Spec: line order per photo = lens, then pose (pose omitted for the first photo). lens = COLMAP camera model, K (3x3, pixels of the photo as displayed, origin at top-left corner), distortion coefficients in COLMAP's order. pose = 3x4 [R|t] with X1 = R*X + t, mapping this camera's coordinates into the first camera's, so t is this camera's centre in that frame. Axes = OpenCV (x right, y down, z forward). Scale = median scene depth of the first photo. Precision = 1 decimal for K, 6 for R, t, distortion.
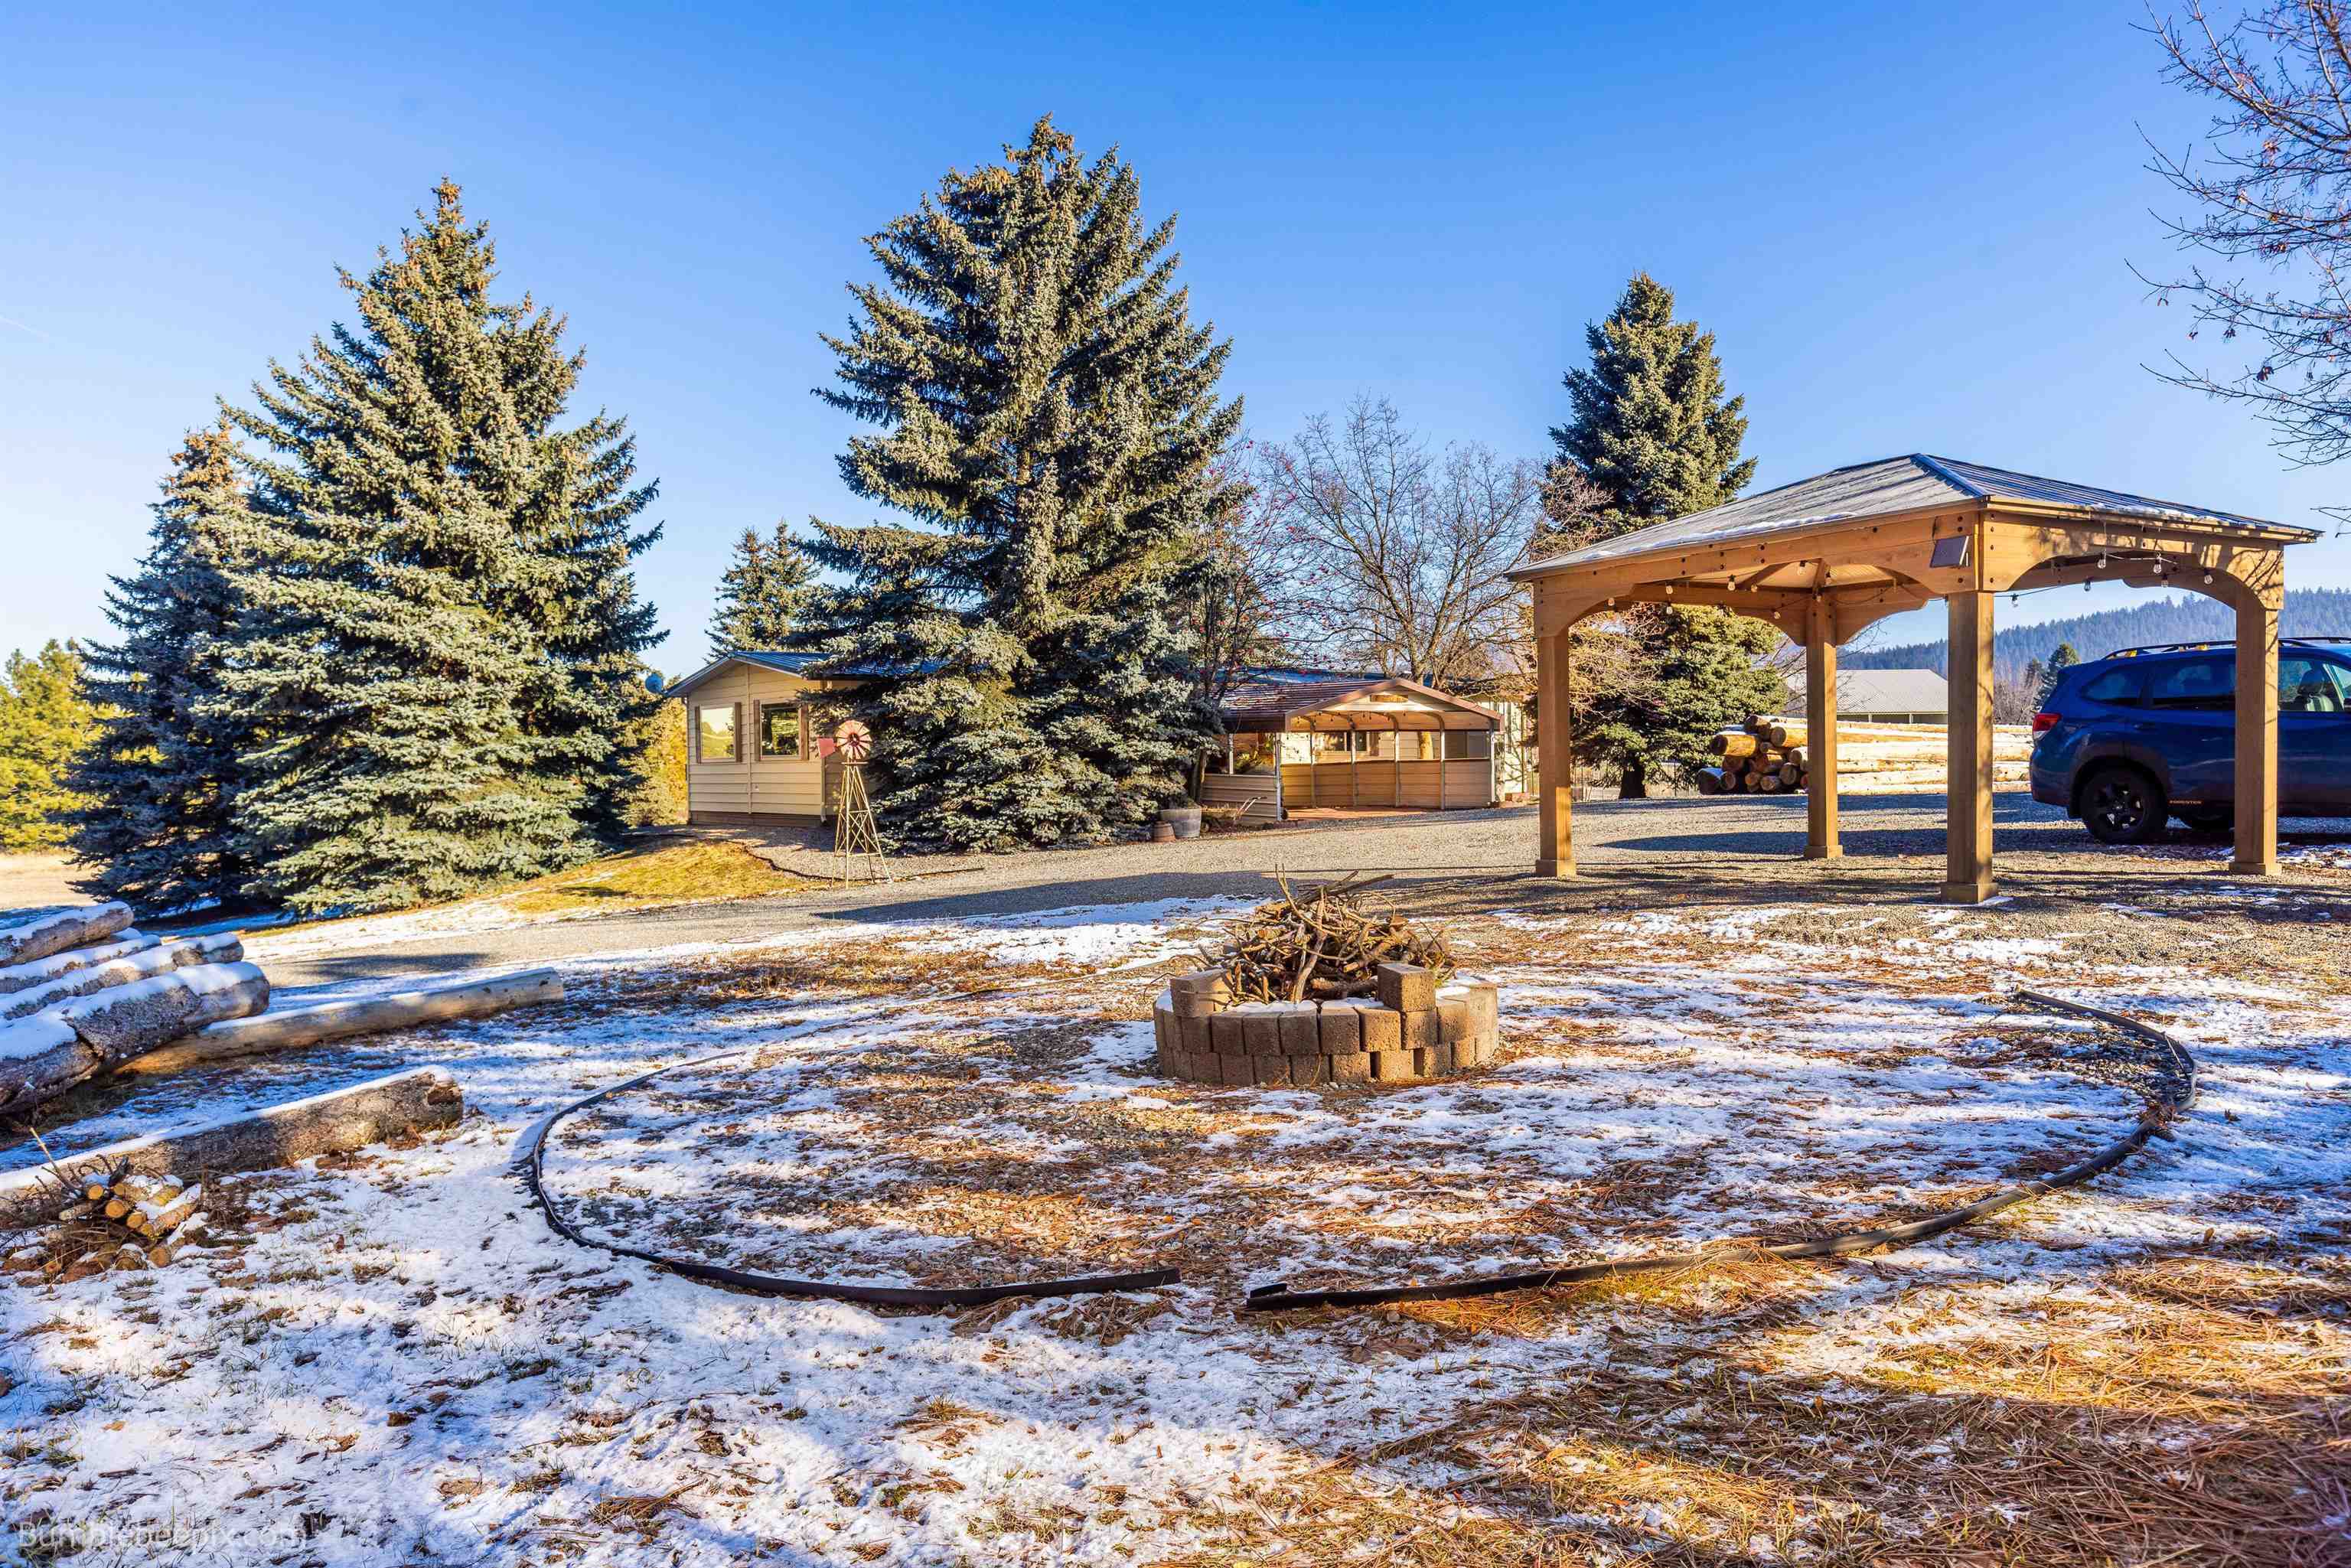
lens RADIAL K [[1692.2, 0, 1175.0], [0, 1692.2, 778.3], [0, 0, 1]] dist [0.001445, 0.000110]
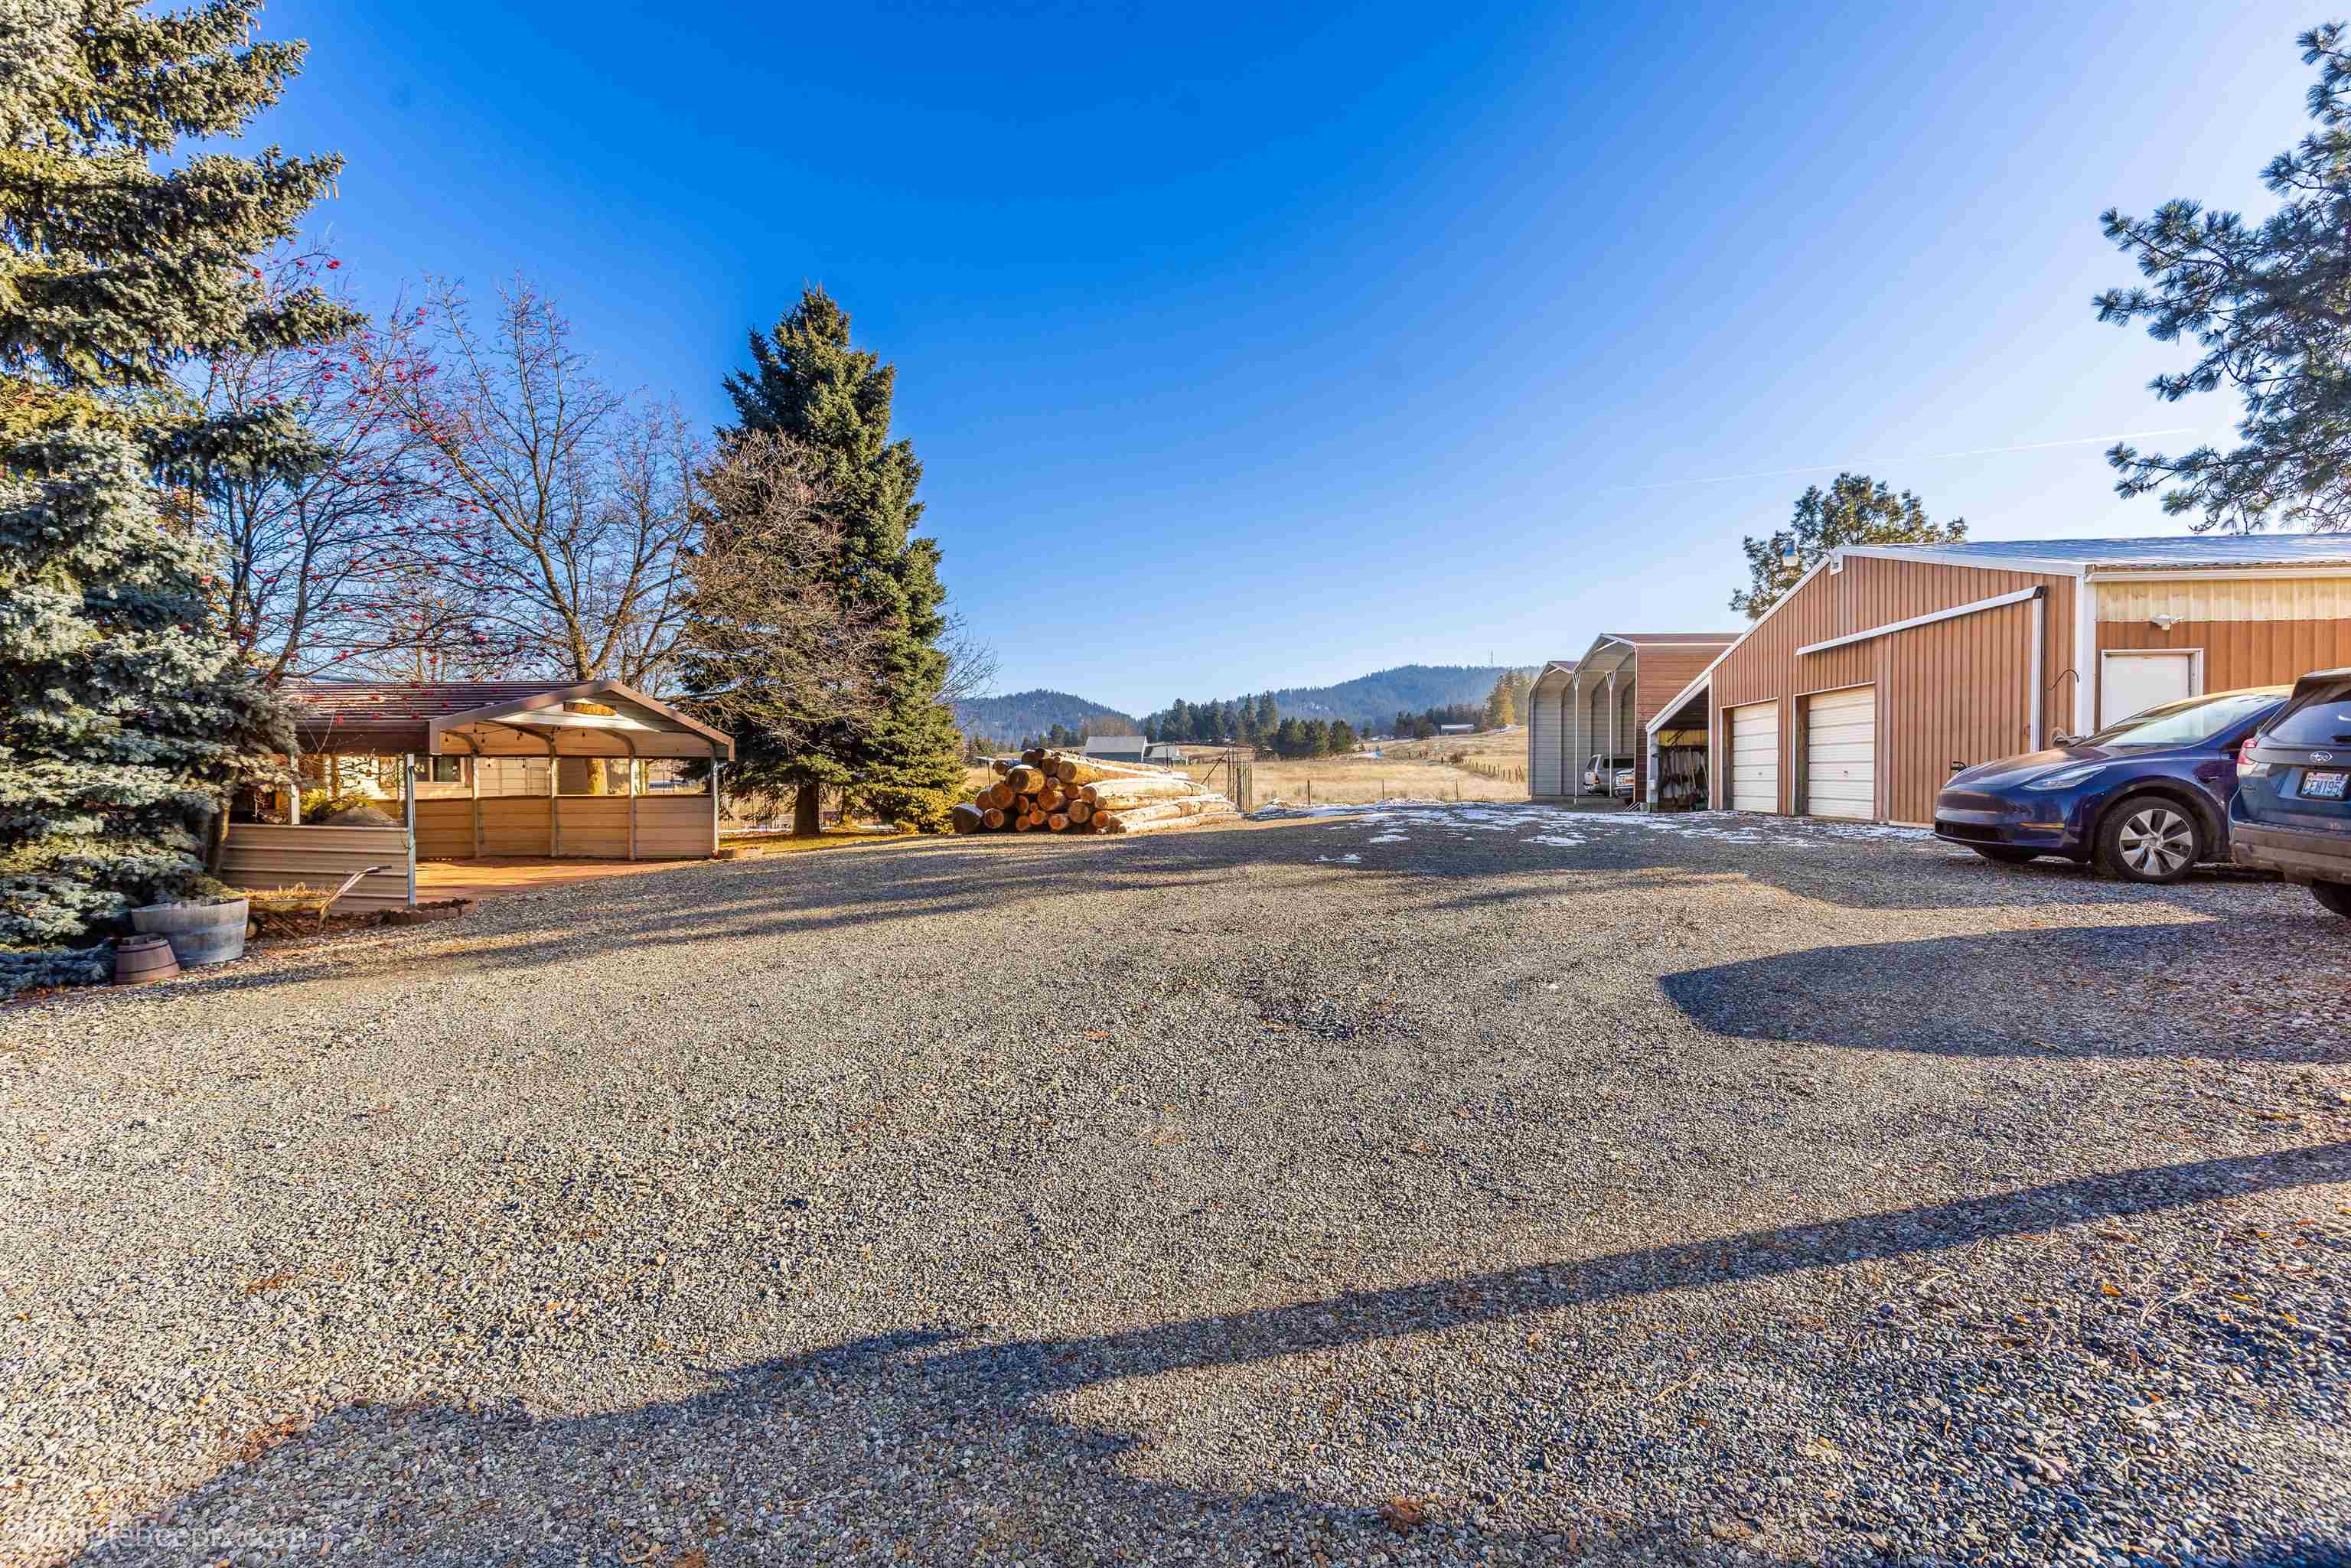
lens RADIAL K [[1051.2, 0, 1184.7], [0, 1051.2, 787.2], [0, 0, 1]] dist [0.002148, 0.000237]
pose [[0.683796, 0.001634, 0.729671, -0.021776], [0.005707, 0.999955, -0.007587, -0.011372], [-0.729651, 0.009352, 0.683756, 0.569092]]
